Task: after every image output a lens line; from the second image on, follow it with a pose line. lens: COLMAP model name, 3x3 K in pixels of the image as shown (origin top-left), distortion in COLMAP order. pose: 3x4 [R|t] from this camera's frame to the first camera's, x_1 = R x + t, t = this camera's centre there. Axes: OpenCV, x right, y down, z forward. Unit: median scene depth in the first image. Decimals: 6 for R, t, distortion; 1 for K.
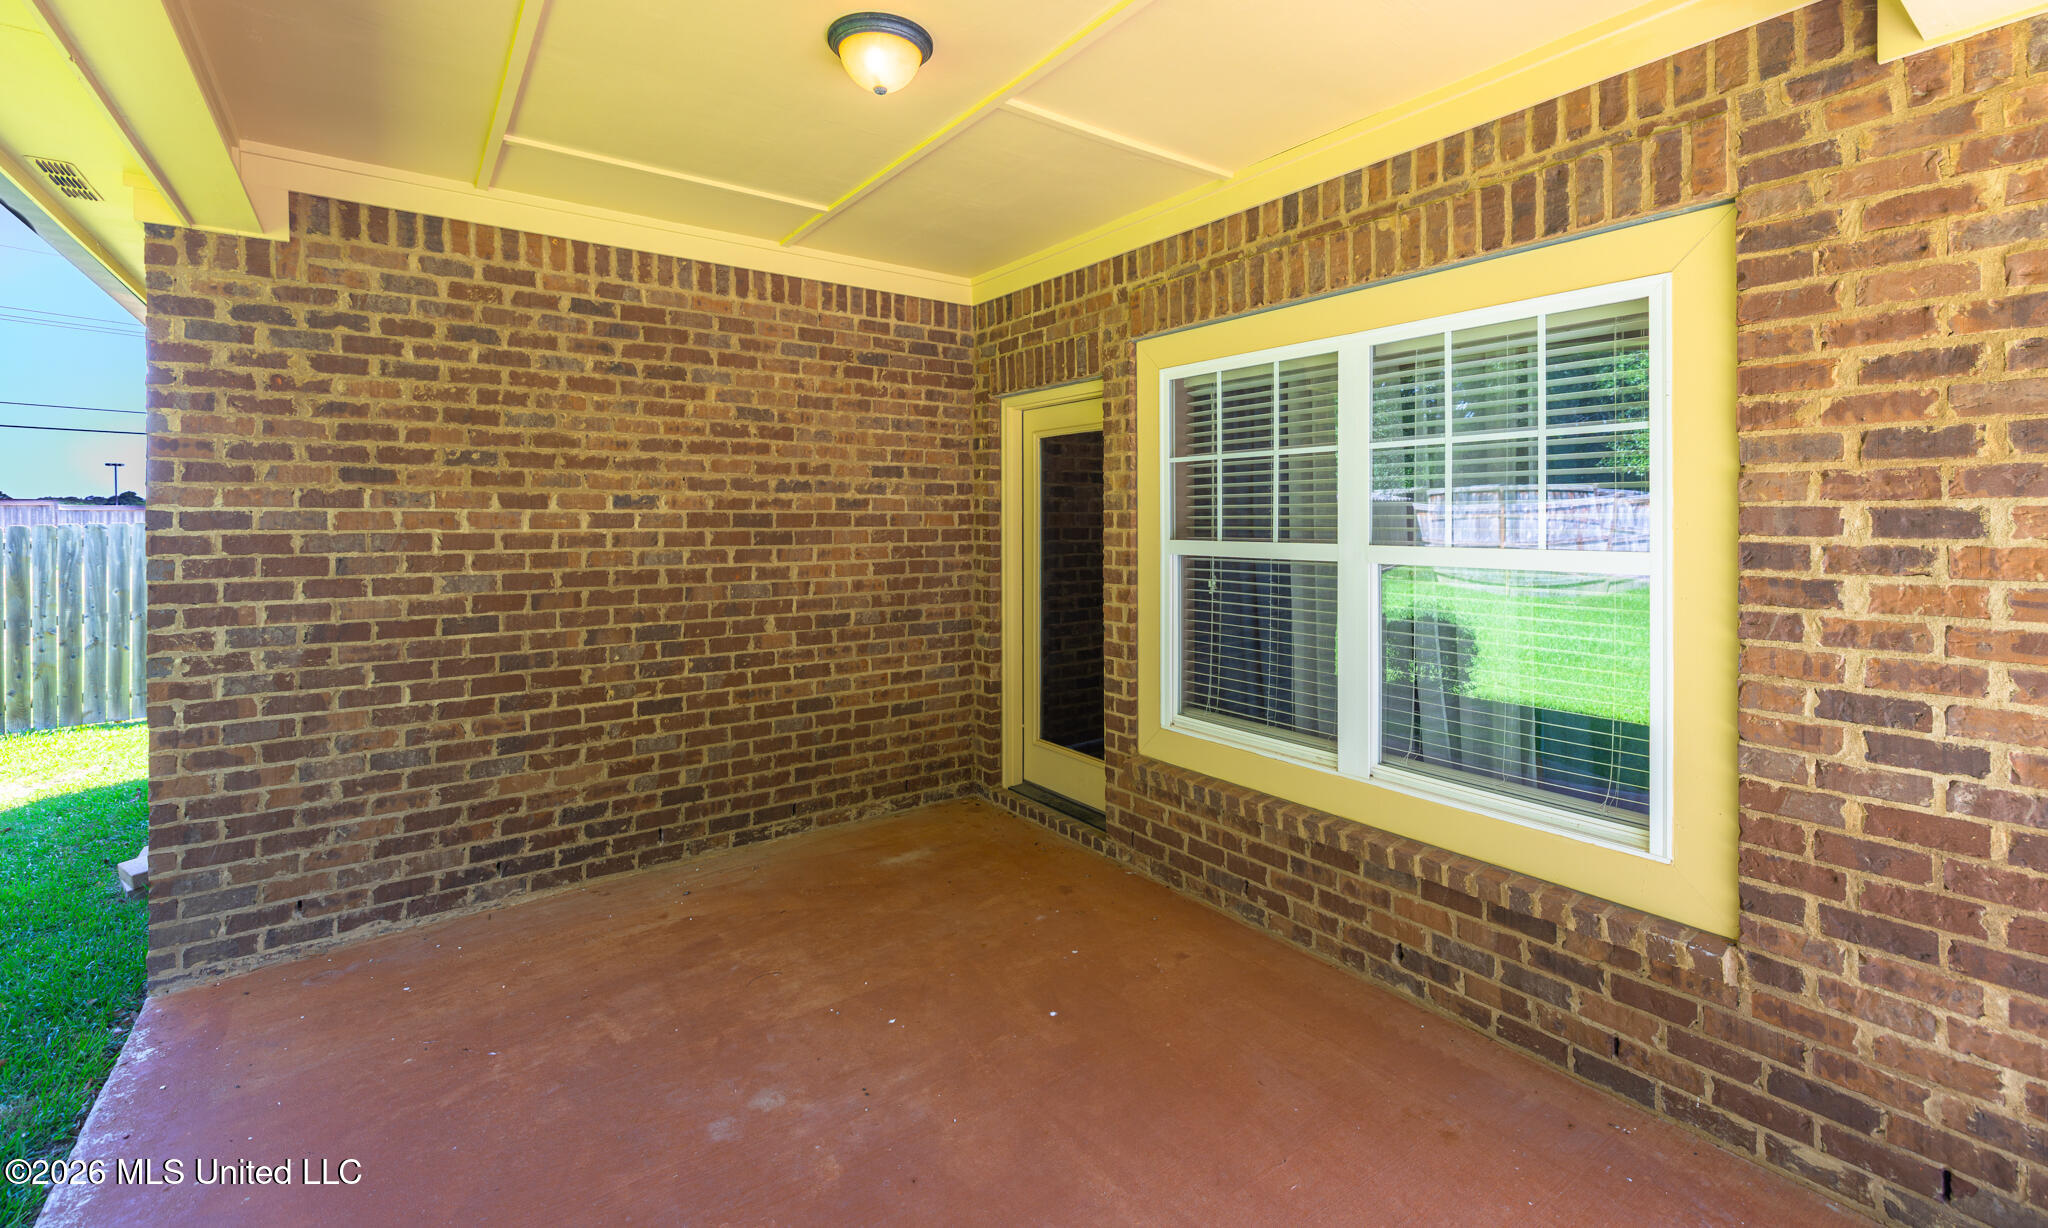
lens RADIAL K [[884.4, 0, 996.7], [0, 884.4, 513.8], [0, 0, 1]] dist [-0.000882, 0.000334]
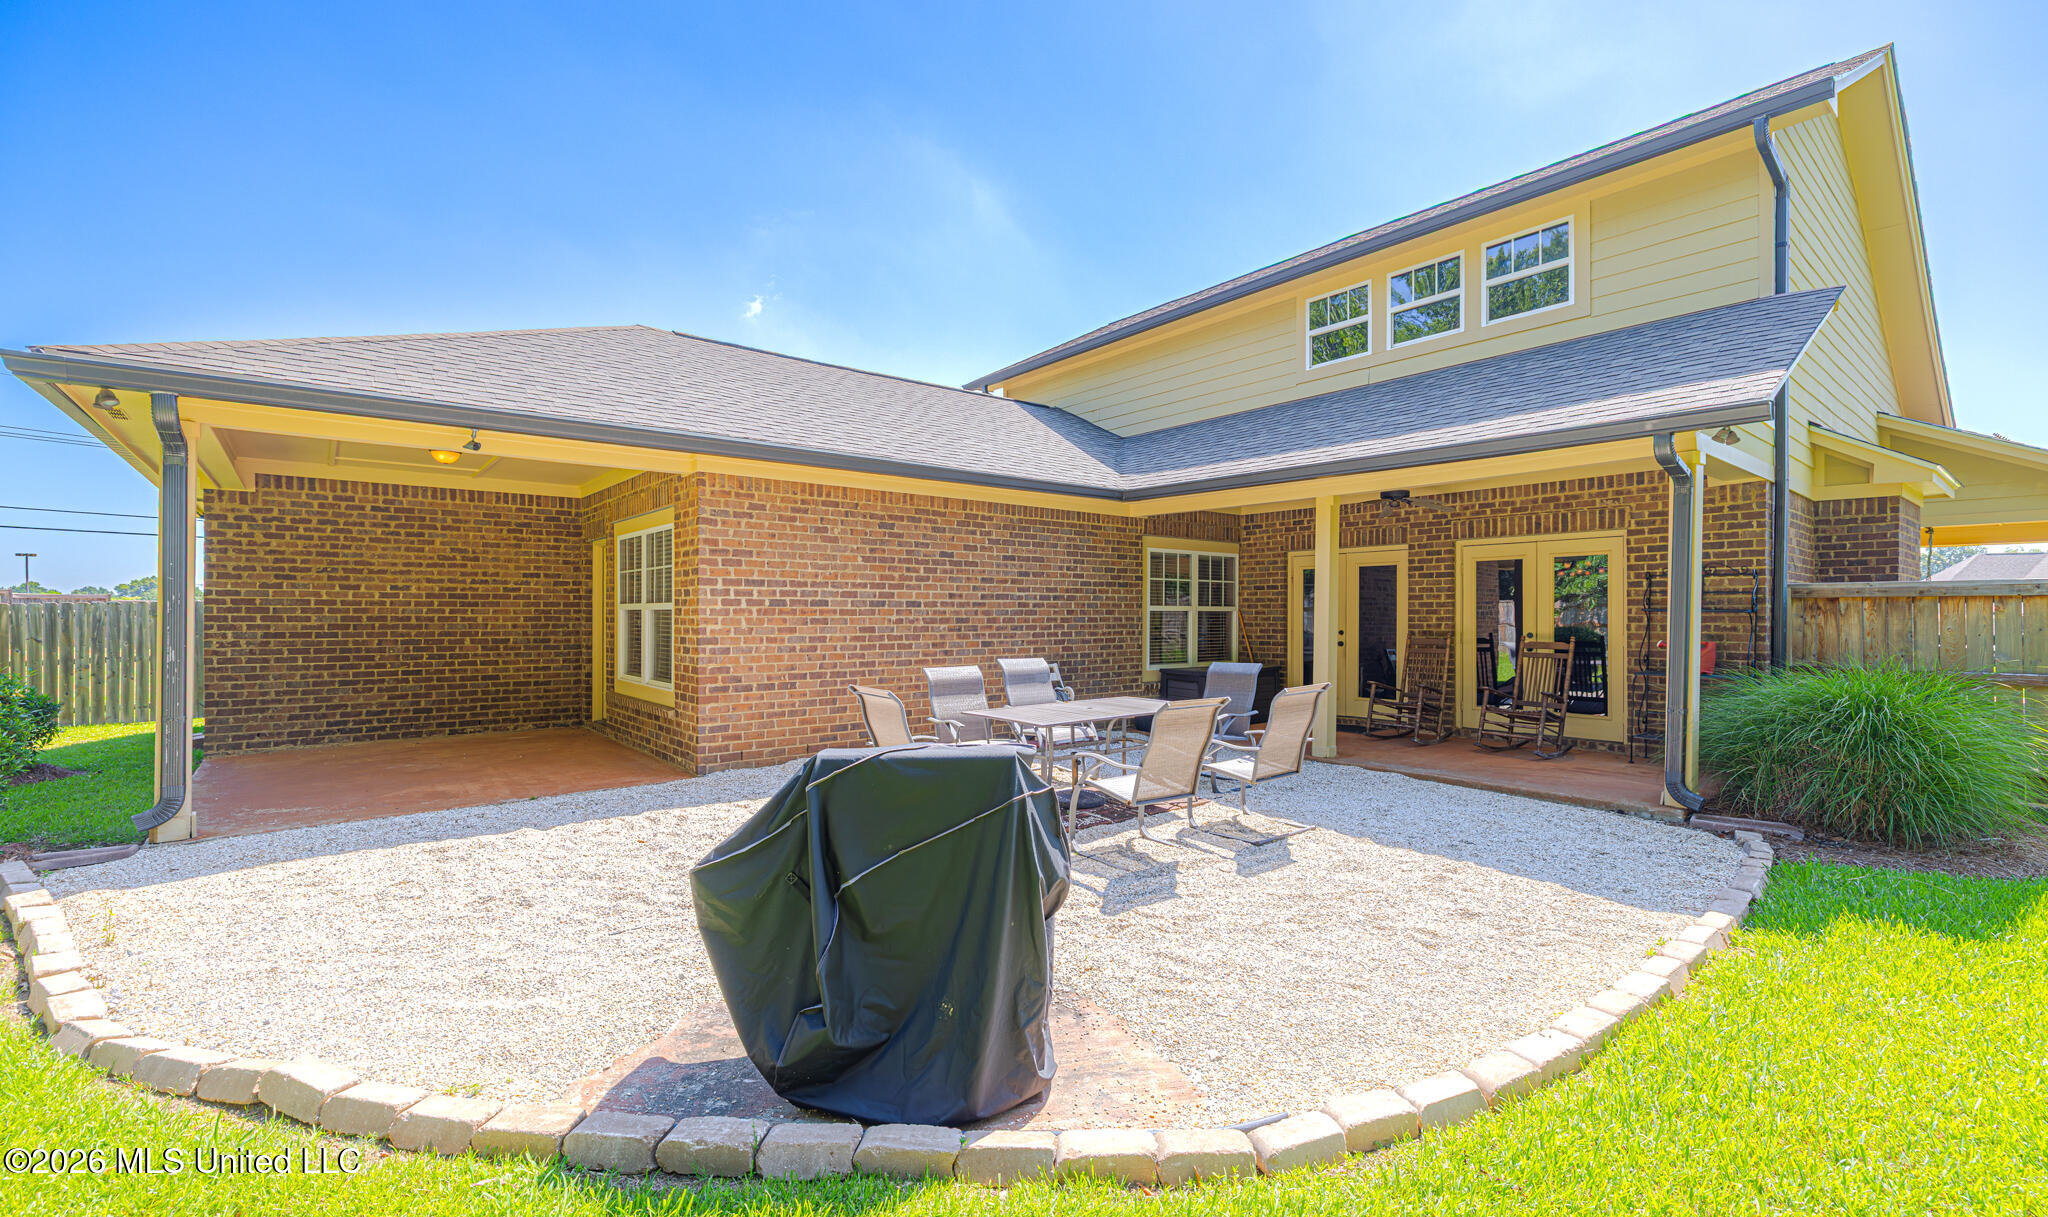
lens RADIAL K [[883.8, 0, 1007.2], [0, 883.8, 610.5], [0, 0, 1]] dist [-0.003258, -0.000192]
pose [[0.998001, 0.003631, 0.063099, 1.138187], [-0.003726, 0.999992, 0.001385, 0.040564], [-0.063093, -0.001617, 0.998006, -1.575085]]
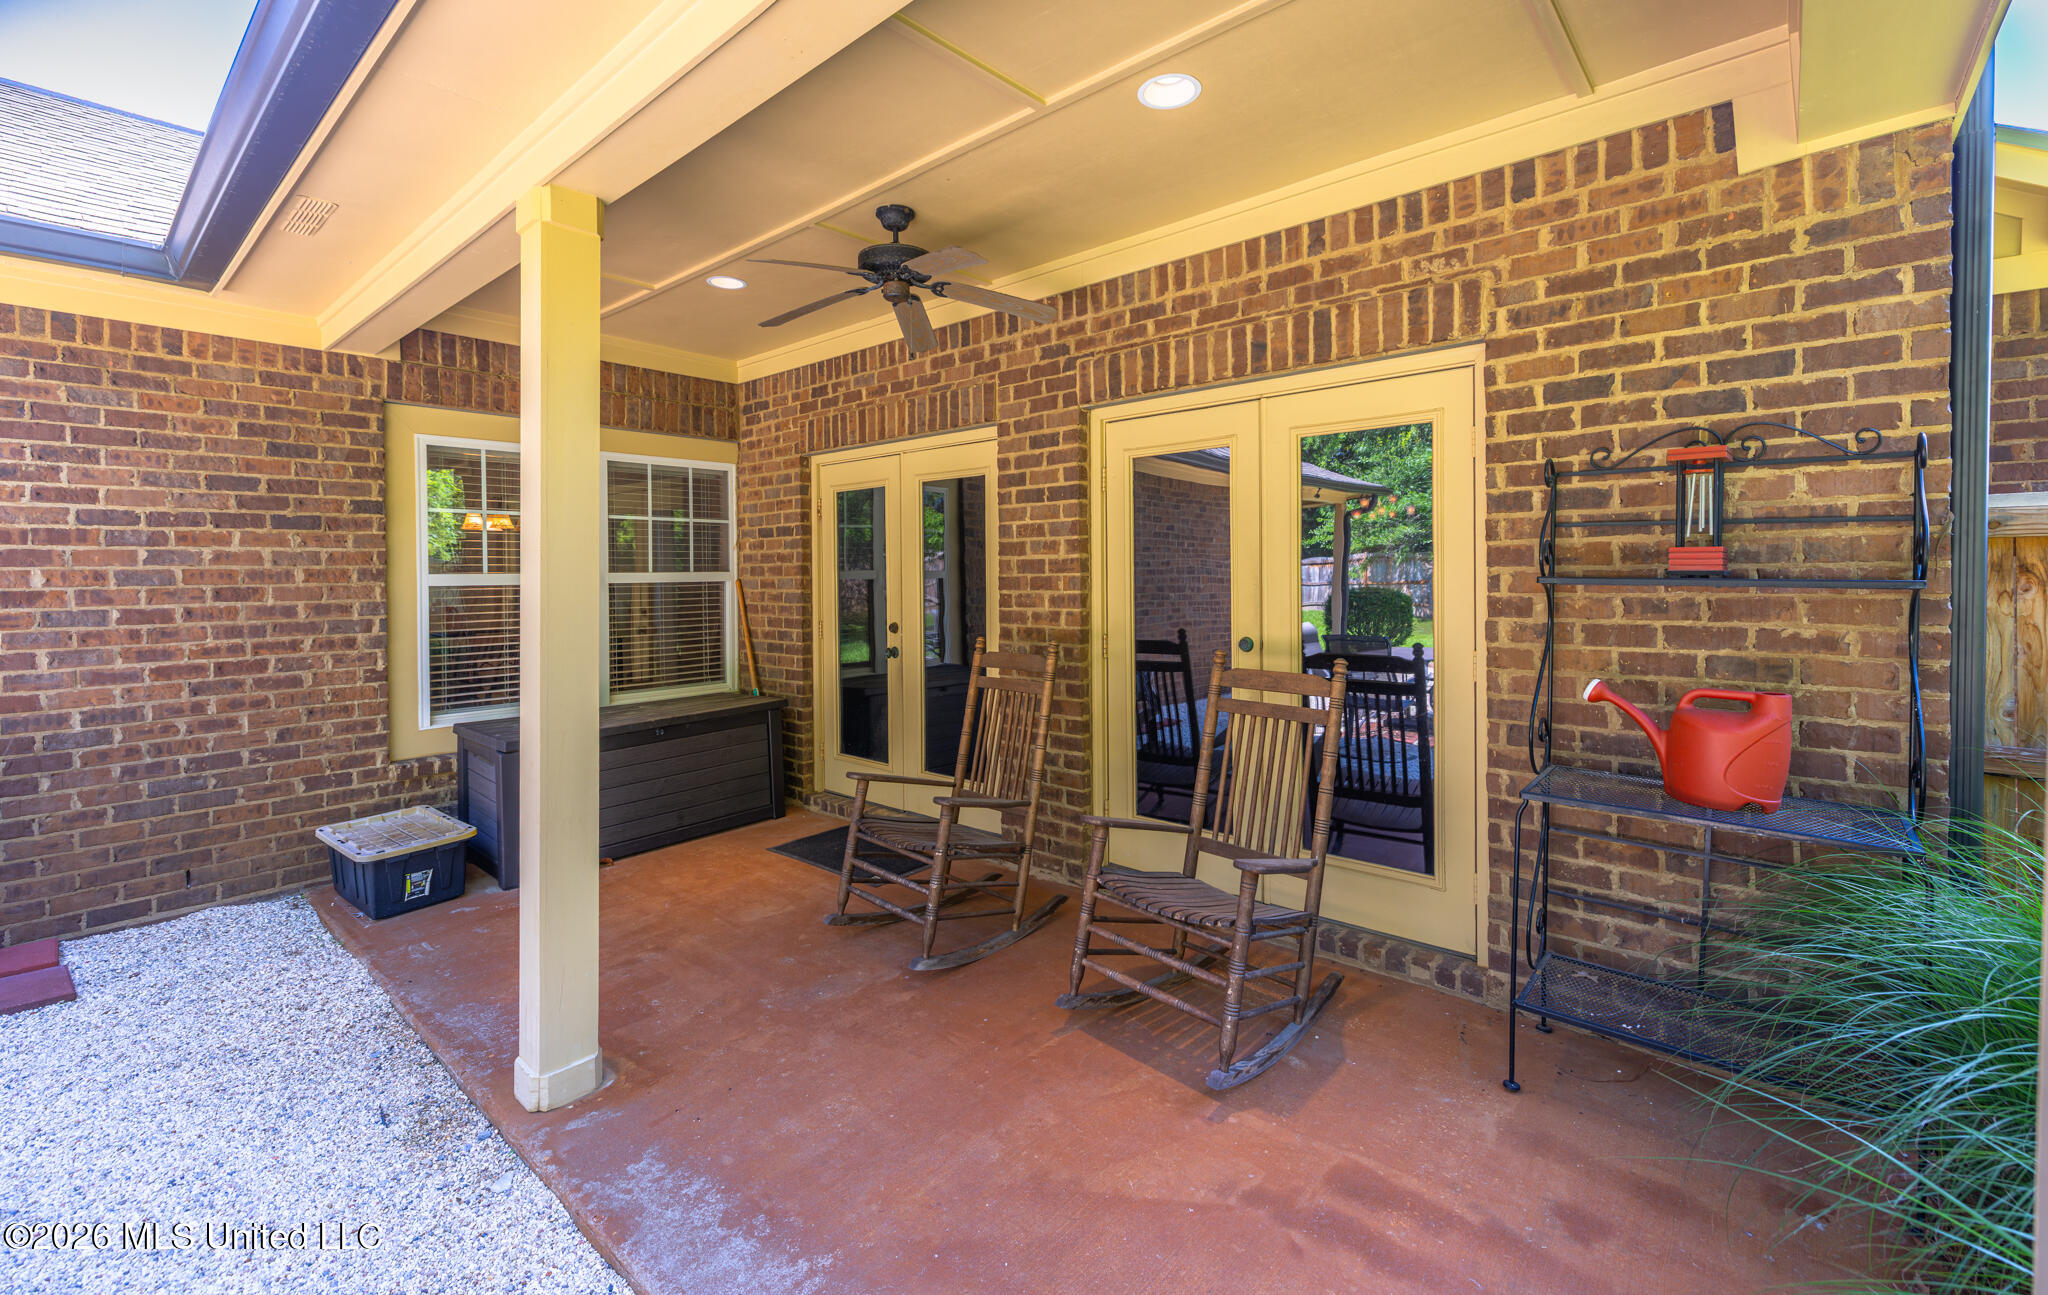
lens RADIAL K [[877.8, 0, 1013.2], [0, 877.8, 579.9], [0, 0, 1]] dist [0.000917, -0.000381]
pose [[0.972813, -0.010357, 0.231361, 2.314131], [0.007230, 0.999871, 0.014359, 0.022957], [-0.231480, -0.012296, 0.972762, -0.033685]]
